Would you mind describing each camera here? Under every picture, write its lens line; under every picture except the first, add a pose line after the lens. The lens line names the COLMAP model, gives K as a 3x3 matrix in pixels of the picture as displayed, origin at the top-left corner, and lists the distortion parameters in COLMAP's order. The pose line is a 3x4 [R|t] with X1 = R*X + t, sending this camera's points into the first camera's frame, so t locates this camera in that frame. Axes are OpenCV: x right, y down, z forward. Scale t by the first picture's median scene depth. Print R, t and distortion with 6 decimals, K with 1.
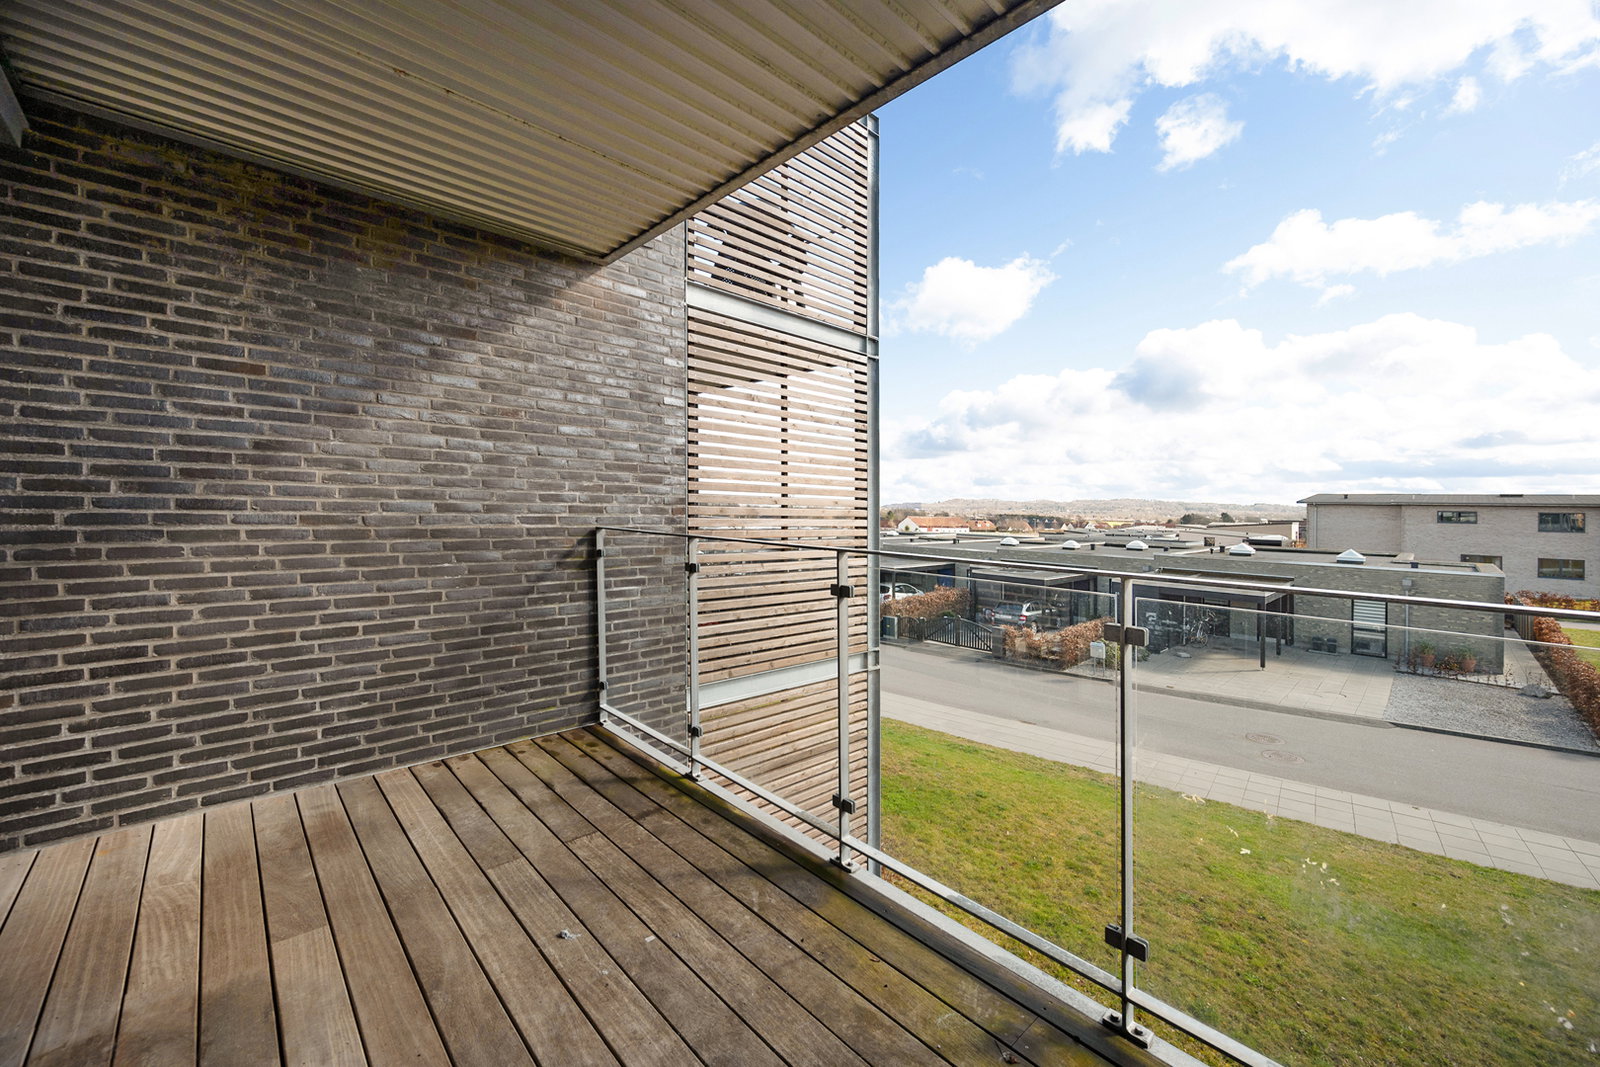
lens RADIAL K [[629.0, 0, 793.7], [0, 629.0, 502.5], [0, 0, 1]] dist [0.000694, 0.000021]
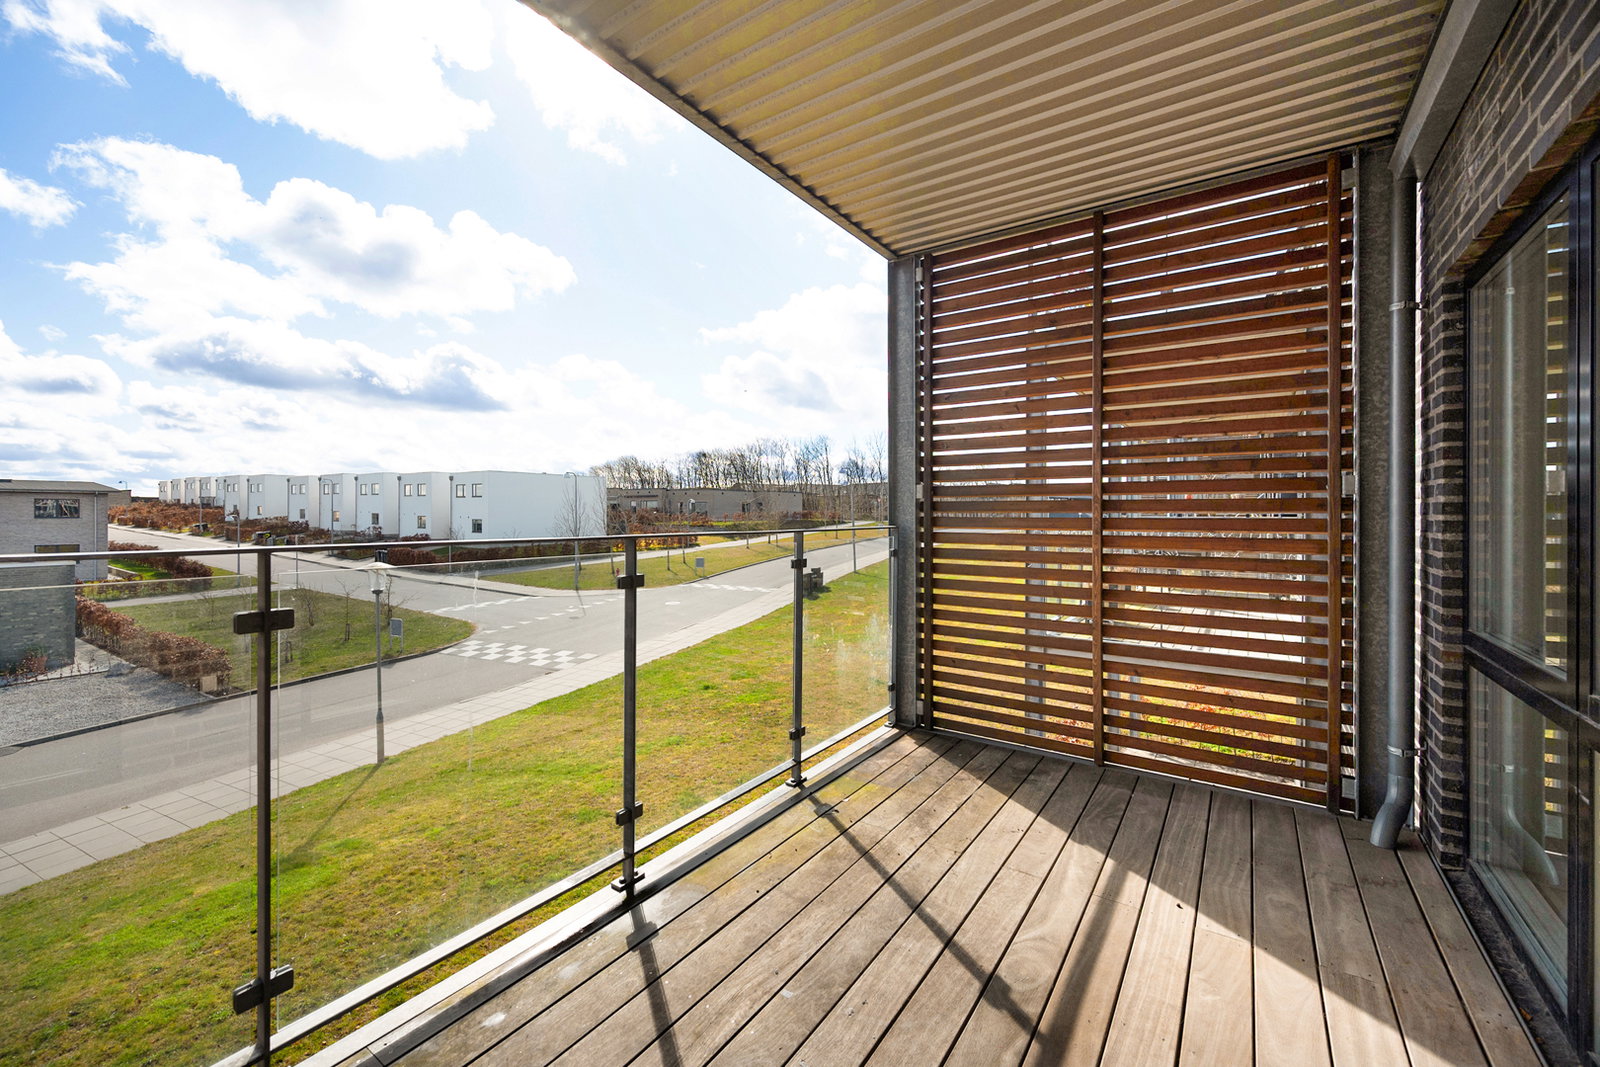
lens RADIAL K [[649.7, 0, 809.5], [0, 649.7, 515.5], [0, 0, 1]] dist [0.000865, 0.000049]
pose [[-0.228516, -0.021366, 0.973306, -0.225188], [-0.019695, 0.999656, 0.017320, 0.002229], [-0.973341, -0.015212, -0.228858, 0.241561]]
